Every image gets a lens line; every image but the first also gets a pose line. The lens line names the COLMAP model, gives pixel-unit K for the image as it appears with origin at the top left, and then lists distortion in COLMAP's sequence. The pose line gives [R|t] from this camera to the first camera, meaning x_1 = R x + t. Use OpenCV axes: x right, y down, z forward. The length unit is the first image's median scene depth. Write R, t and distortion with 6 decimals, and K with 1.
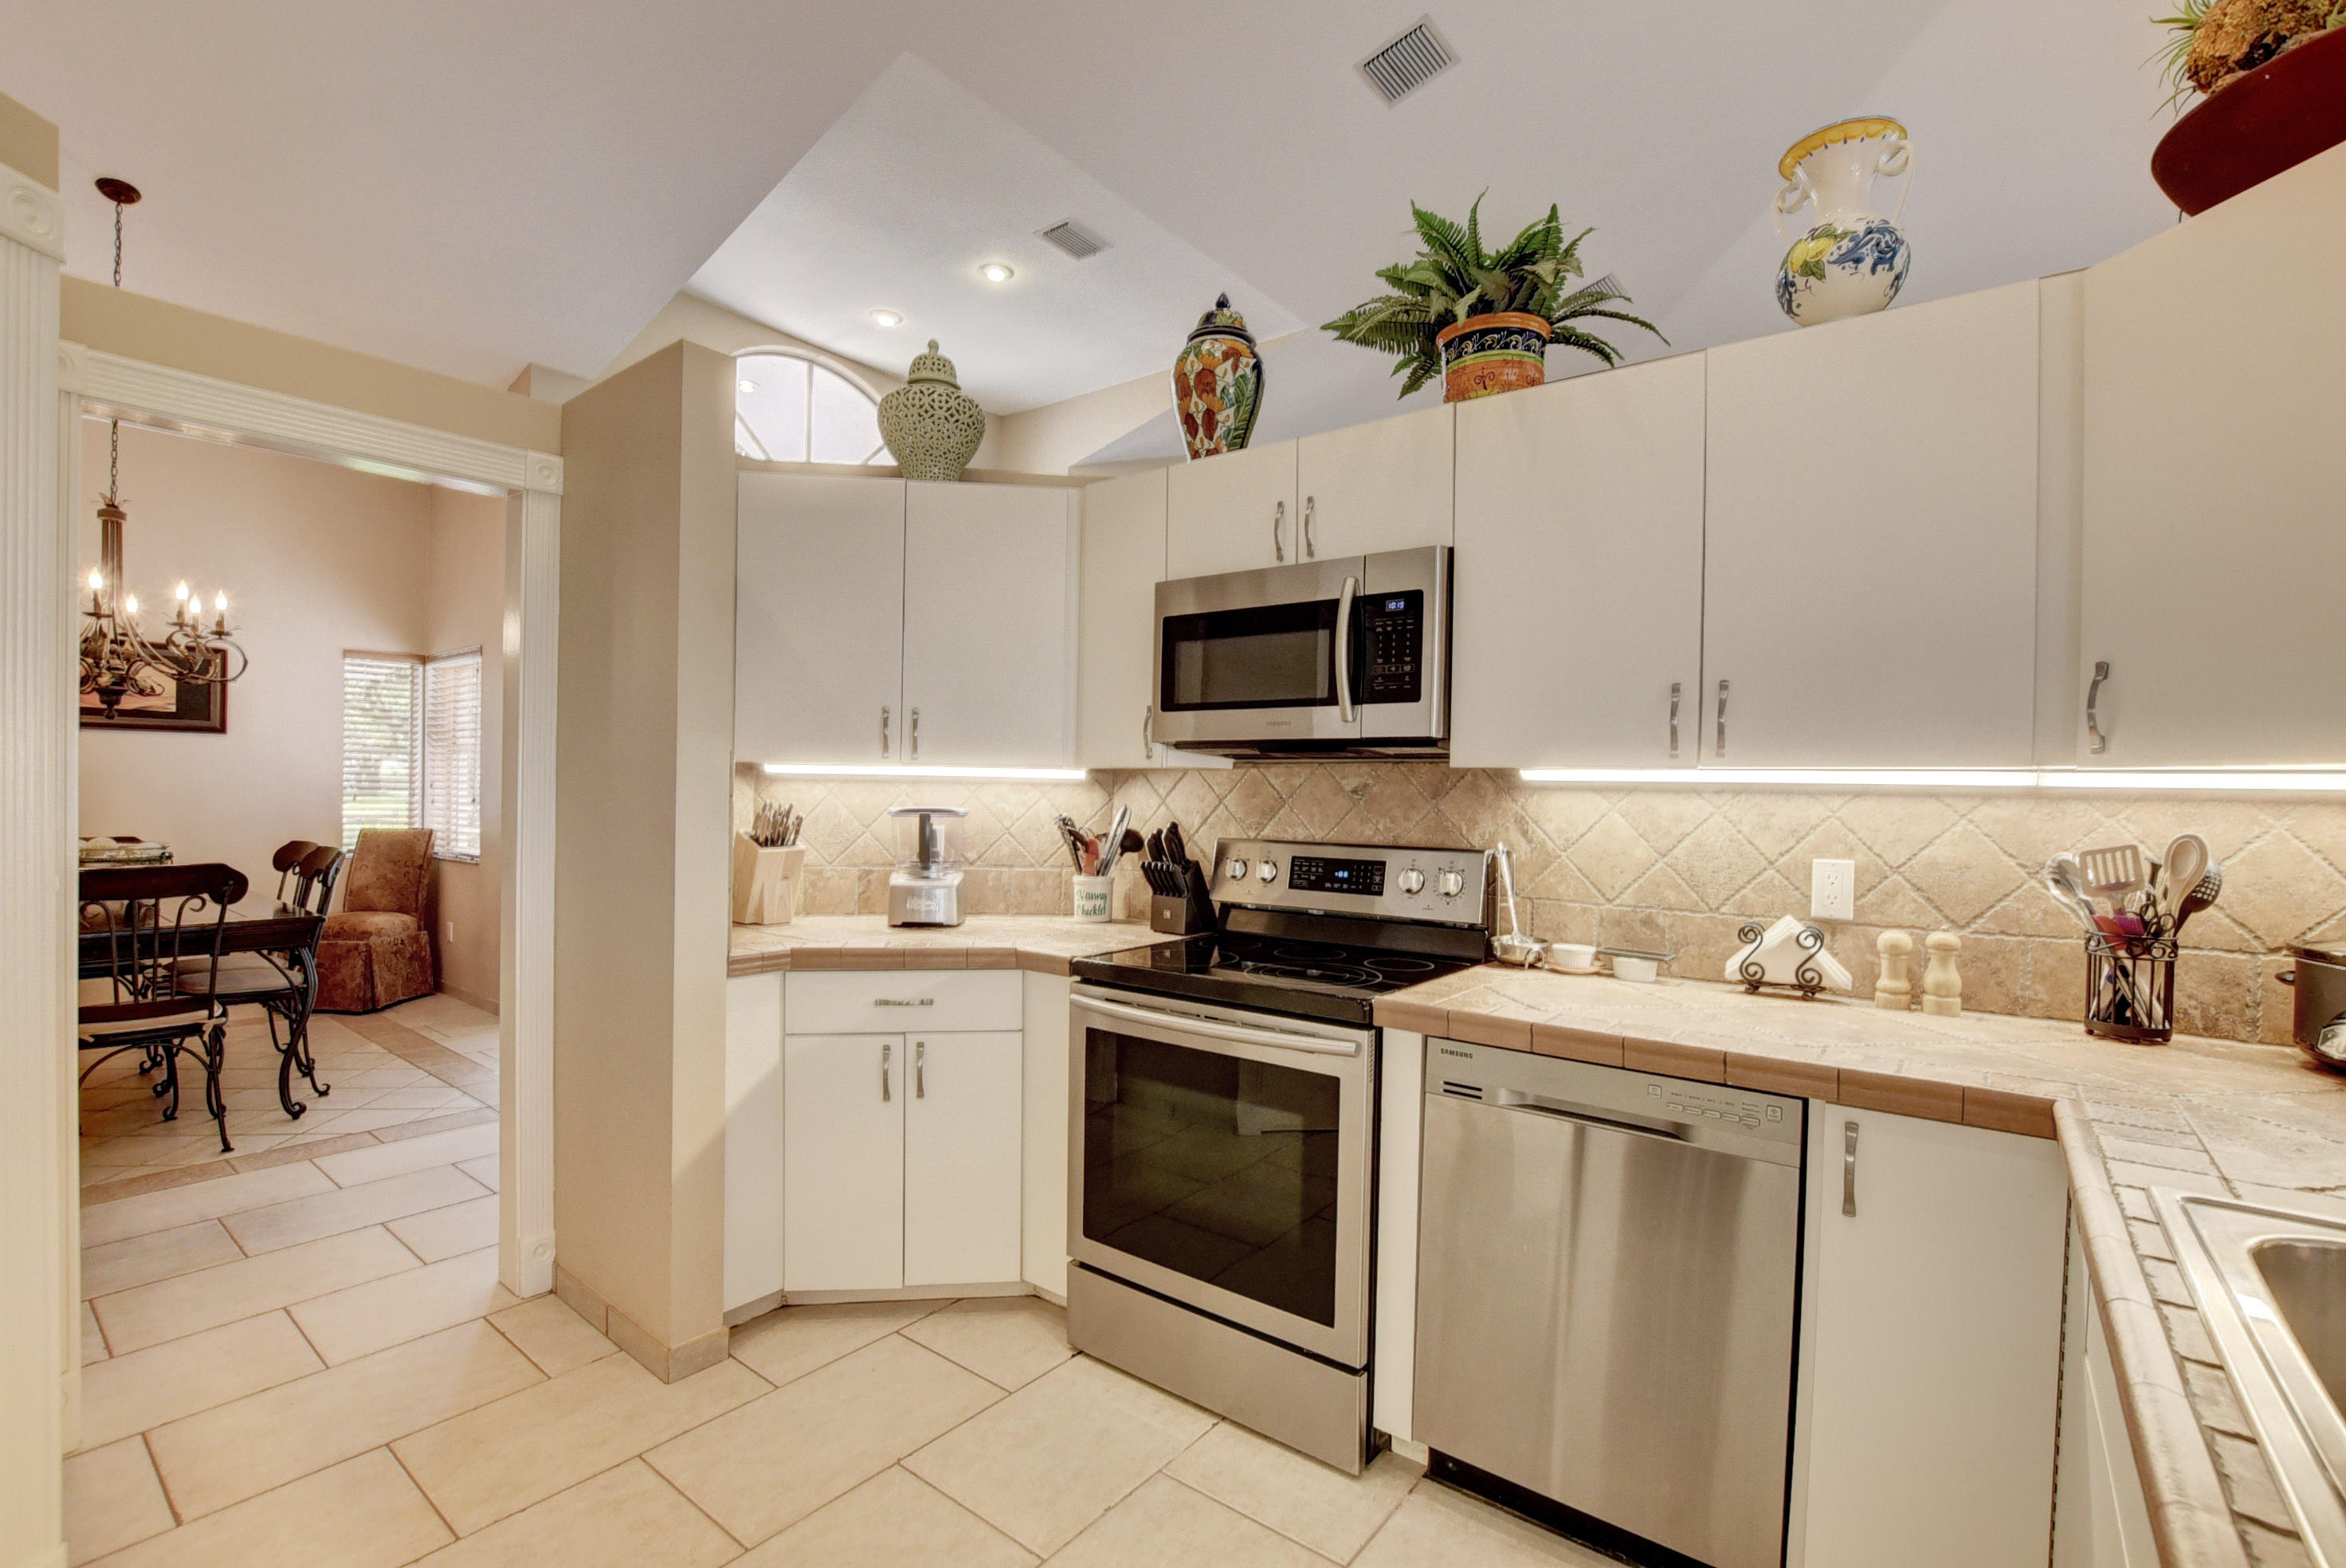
lens RADIAL K [[1036.7, 0, 1185.0], [0, 1036.7, 802.9], [0, 0, 1]] dist [-0.039306, 0.008435]
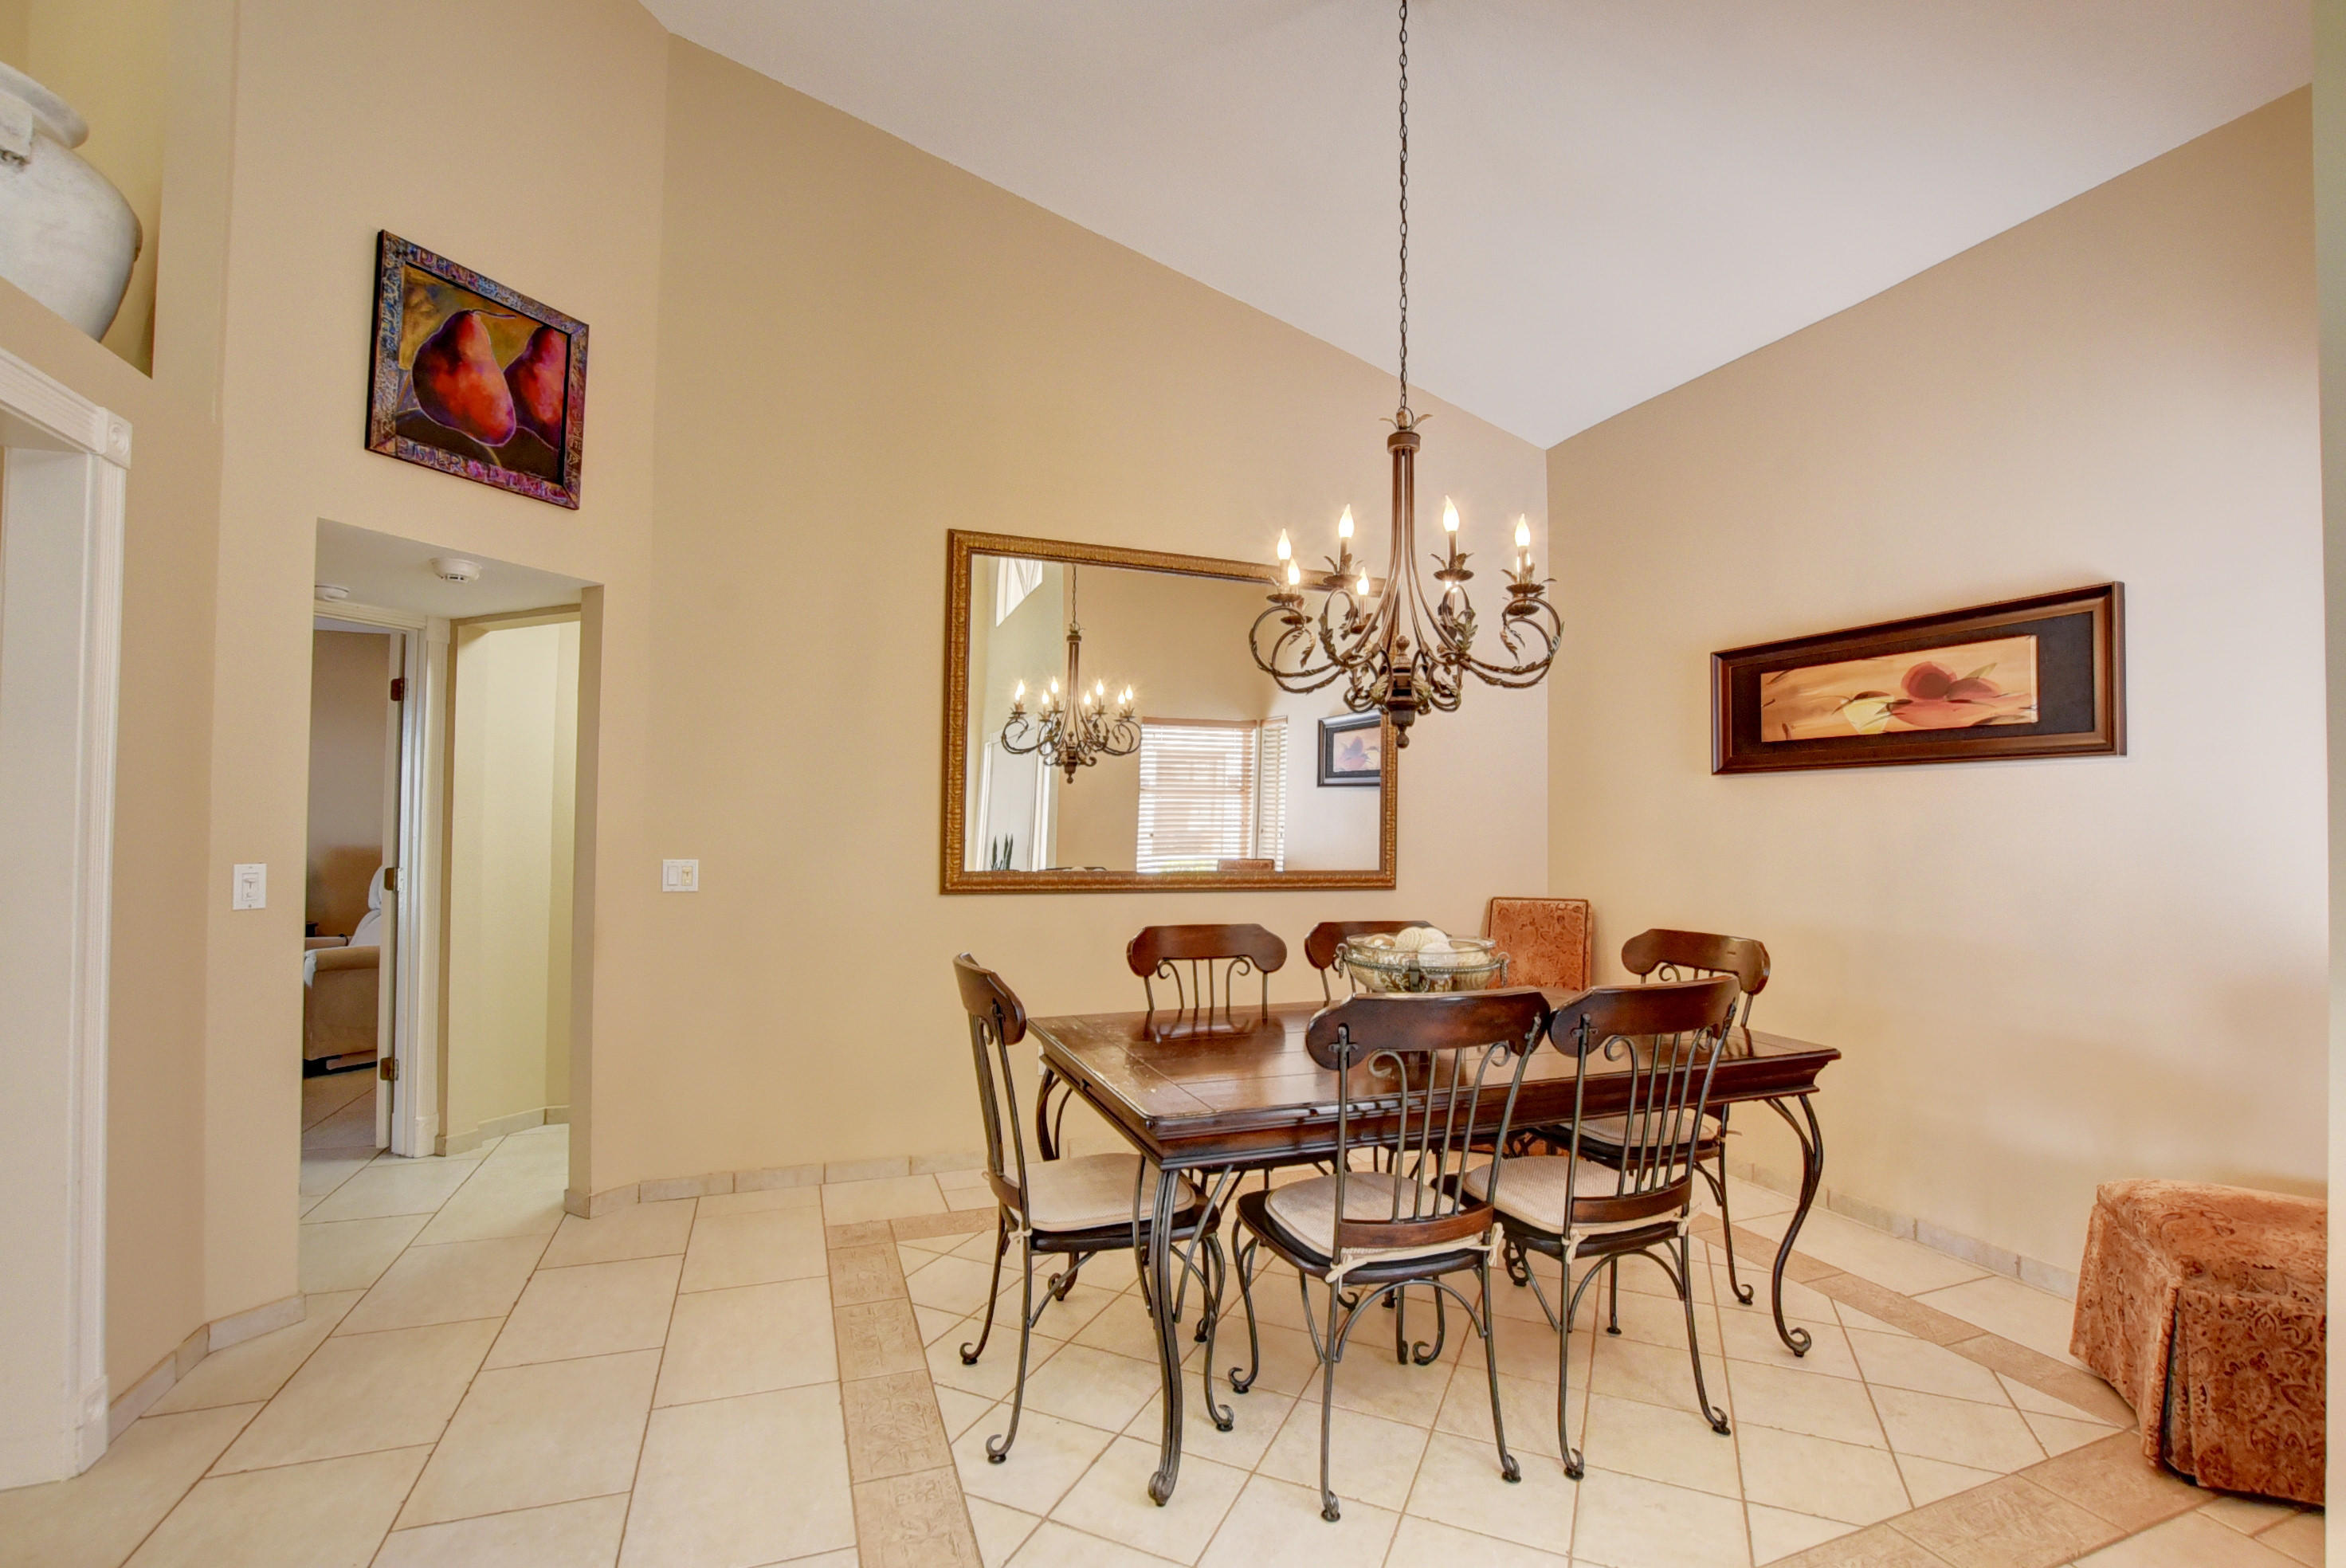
lens RADIAL K [[1036.7, 0, 1185.0], [0, 1036.7, 802.9], [0, 0, 1]] dist [-0.039306, 0.008435]
pose [[-0.516510, -0.042343, -0.855234, -0.298533], [-0.030650, 0.999051, -0.030952, -0.015646], [0.855733, 0.010226, -0.517317, 0.863334]]
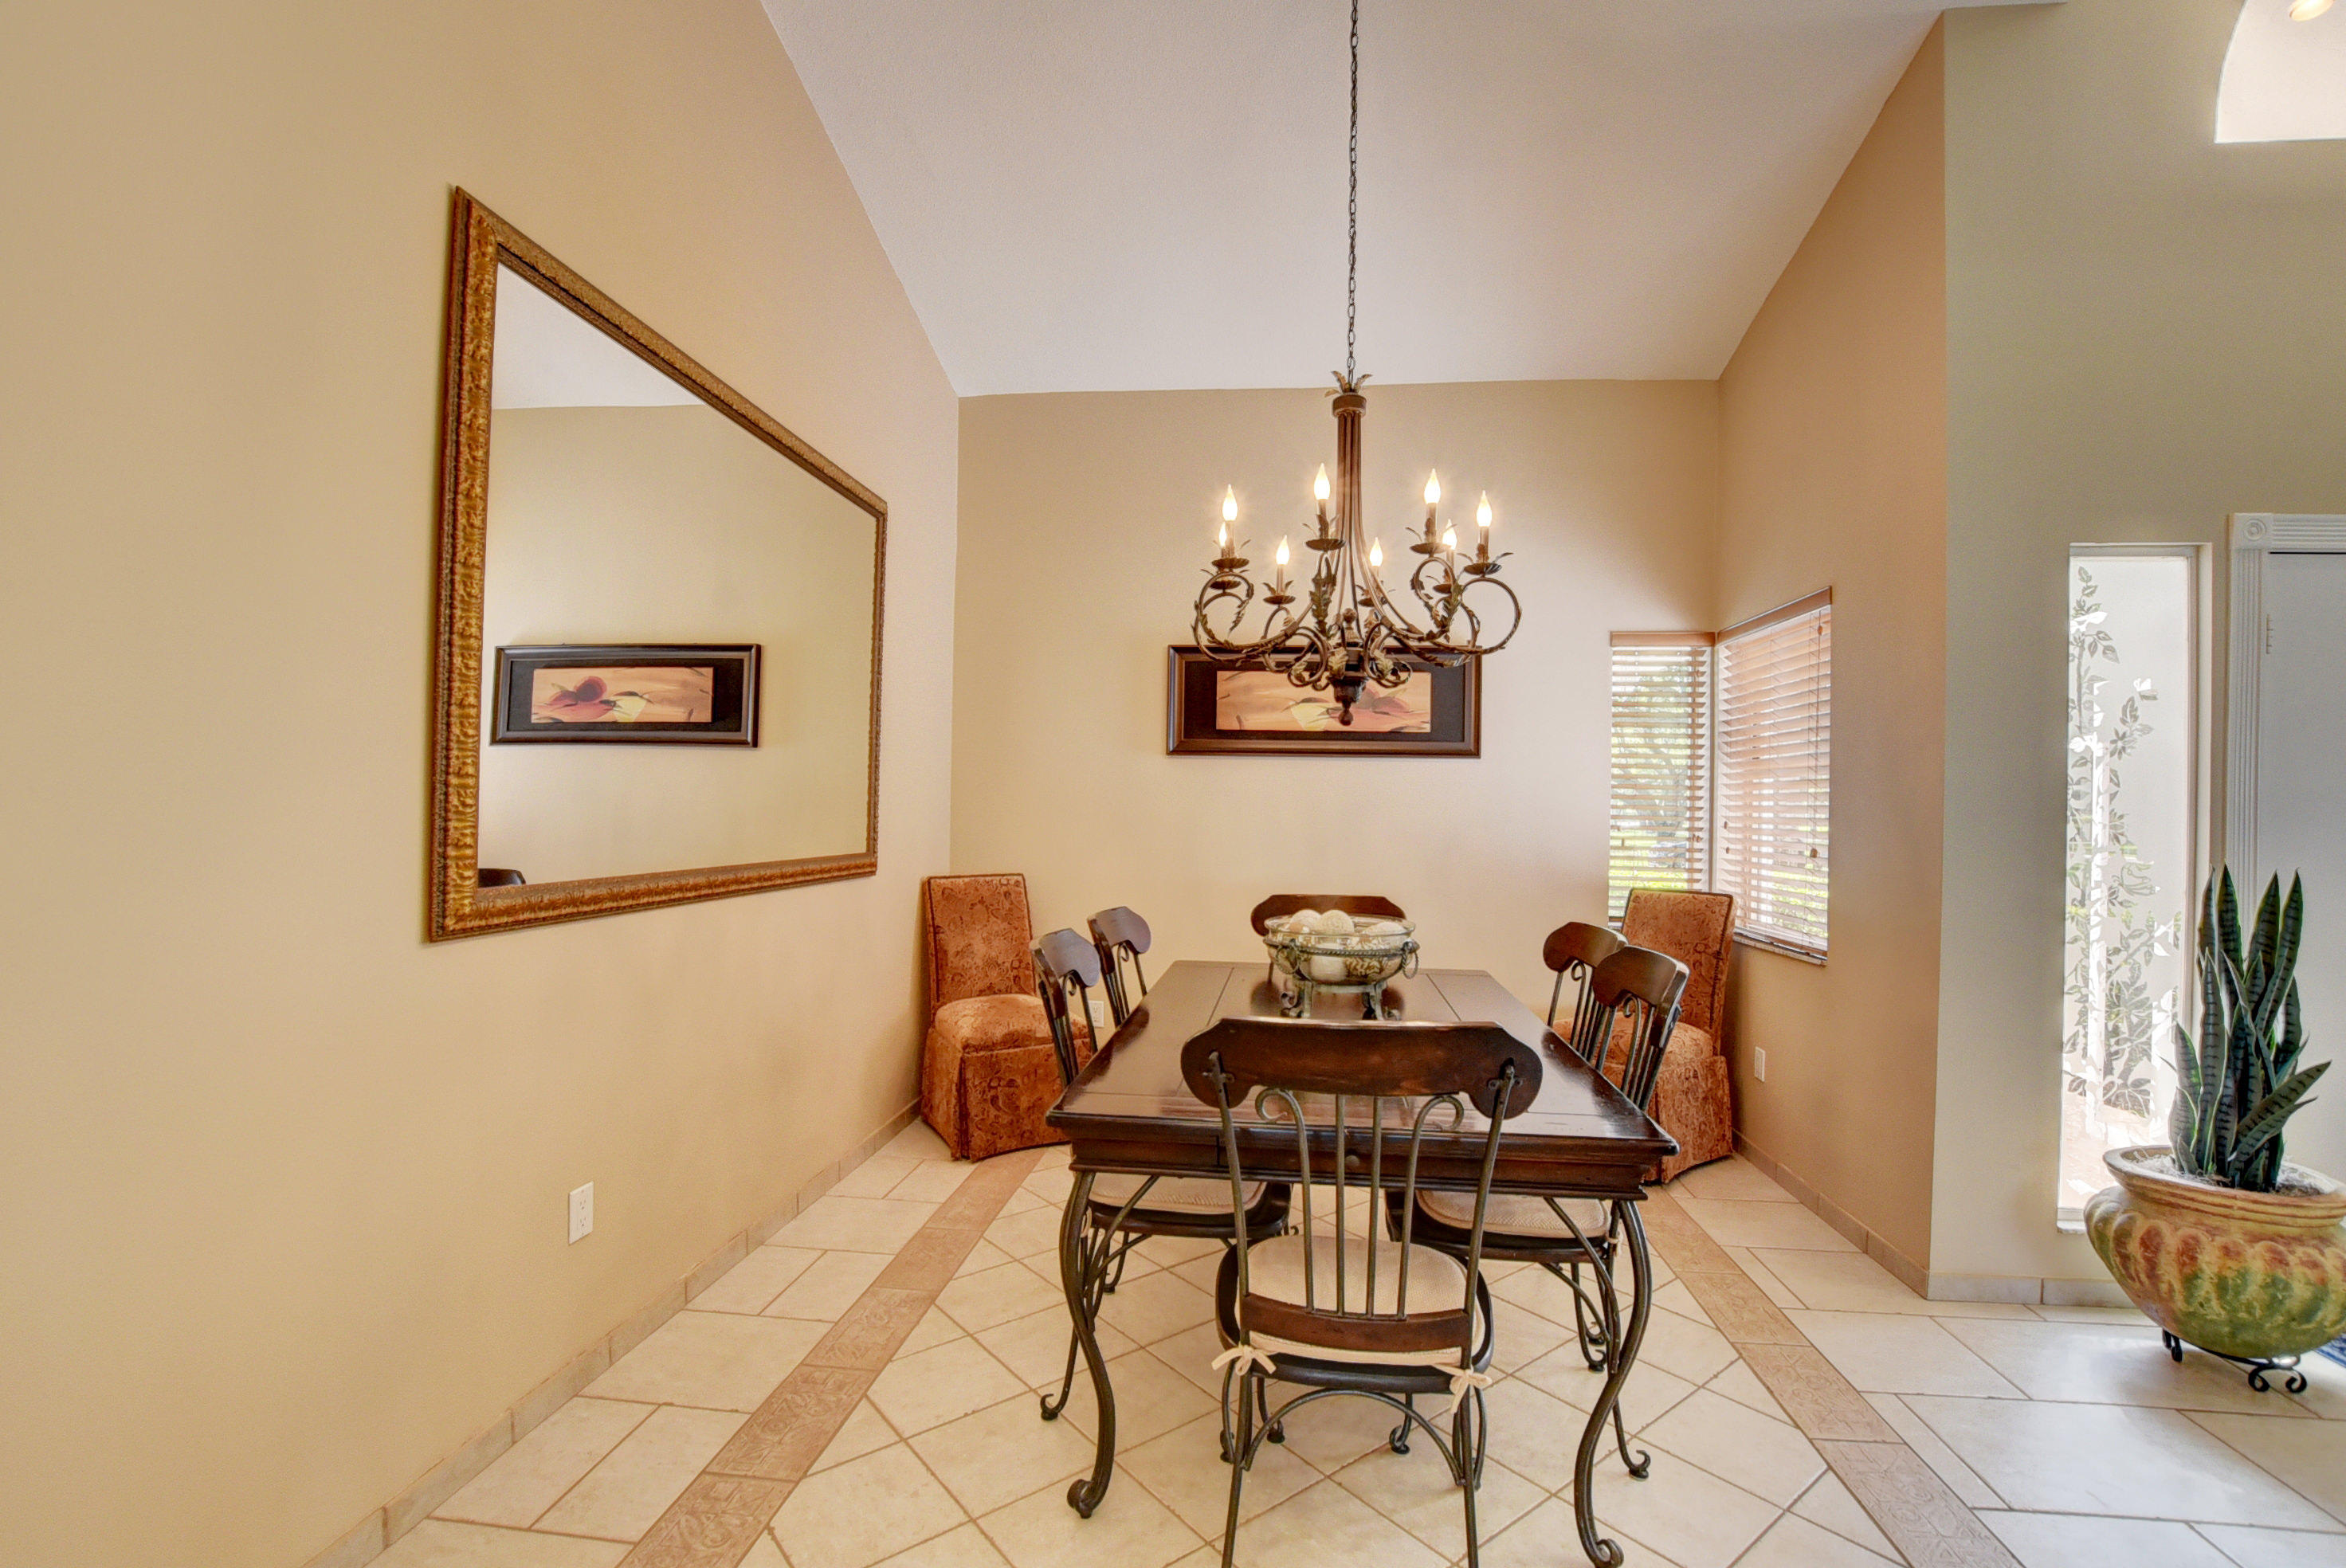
lens RADIAL K [[1036.7, 0, 1185.0], [0, 1036.7, 802.9], [0, 0, 1]] dist [-0.039306, 0.008435]
pose [[0.516862, -0.012074, -0.855984, -0.400533], [-0.016636, 0.999570, -0.024145, -0.011976], [0.855907, 0.026720, 0.516439, 0.407178]]
